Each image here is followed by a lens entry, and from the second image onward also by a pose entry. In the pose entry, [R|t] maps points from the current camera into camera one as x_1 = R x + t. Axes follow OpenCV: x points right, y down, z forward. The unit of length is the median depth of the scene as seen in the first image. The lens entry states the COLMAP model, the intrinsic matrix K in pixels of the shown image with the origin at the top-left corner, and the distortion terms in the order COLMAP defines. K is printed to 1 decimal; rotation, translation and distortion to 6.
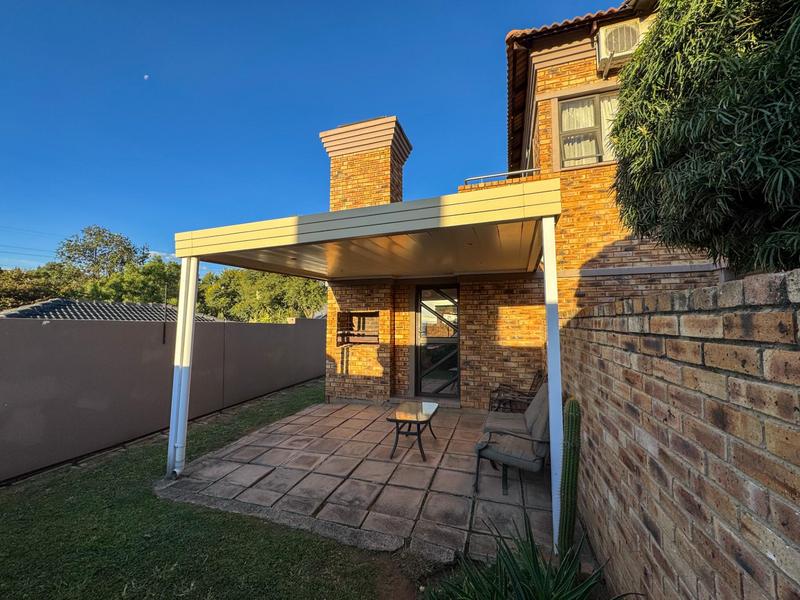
lens RADIAL K [[324.0, 0, 394.5], [0, 324.0, 297.7], [0, 0, 1]] dist [-0.004293, 0.000338]
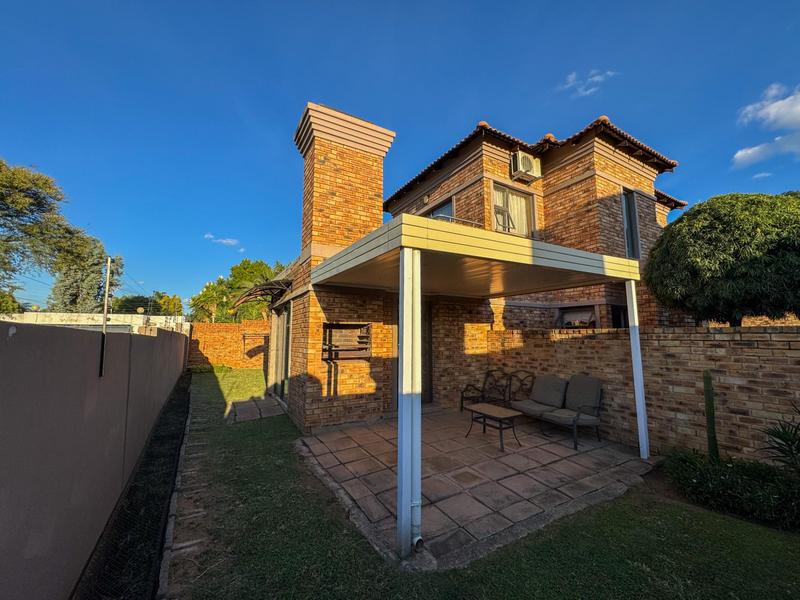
lens RADIAL K [[324.0, 0, 415.6], [0, 324.0, 298.2], [0, 0, 1]] dist [-0.004293, 0.000338]
pose [[0.648320, 0.092004, 0.755789, -0.769533], [-0.062794, 0.995751, -0.067350, 0.027010], [-0.758774, -0.003795, 0.651343, 0.320198]]
